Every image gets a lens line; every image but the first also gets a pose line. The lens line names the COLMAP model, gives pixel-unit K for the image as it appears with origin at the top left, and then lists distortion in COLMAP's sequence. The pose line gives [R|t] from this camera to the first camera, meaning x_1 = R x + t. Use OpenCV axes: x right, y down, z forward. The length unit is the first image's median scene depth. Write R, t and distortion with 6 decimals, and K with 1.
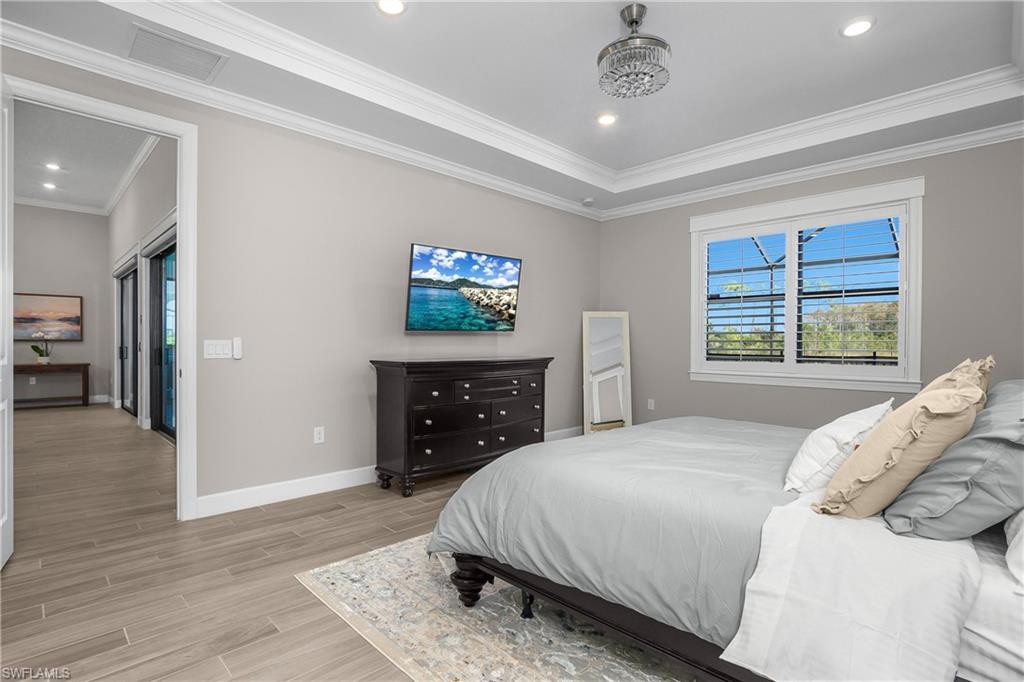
lens RADIAL K [[503.1, 0, 511.5], [0, 503.1, 346.8], [0, 0, 1]] dist [-0.017675, 0.000421]
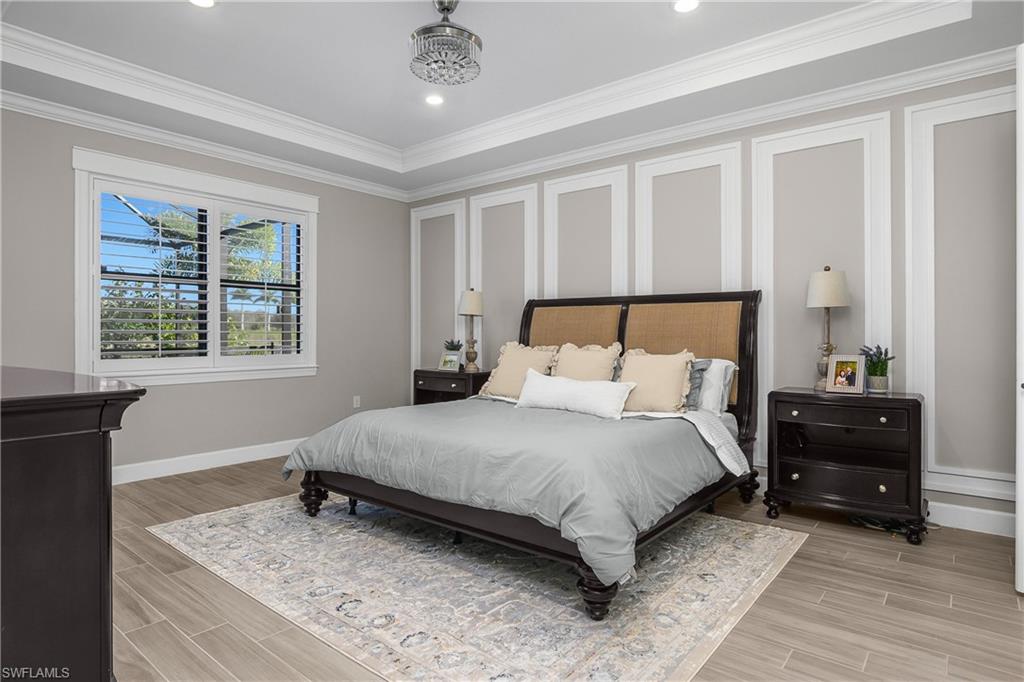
lens RADIAL K [[563.0, 0, 512.1], [0, 563.0, 330.1], [0, 0, 1]] dist [0.000428, 0.000010]
pose [[-0.103523, 0.000141, 0.994627, -0.573409], [0.005743, 0.999983, 0.000457, -0.014230], [-0.994610, 0.005760, -0.103522, 0.648499]]
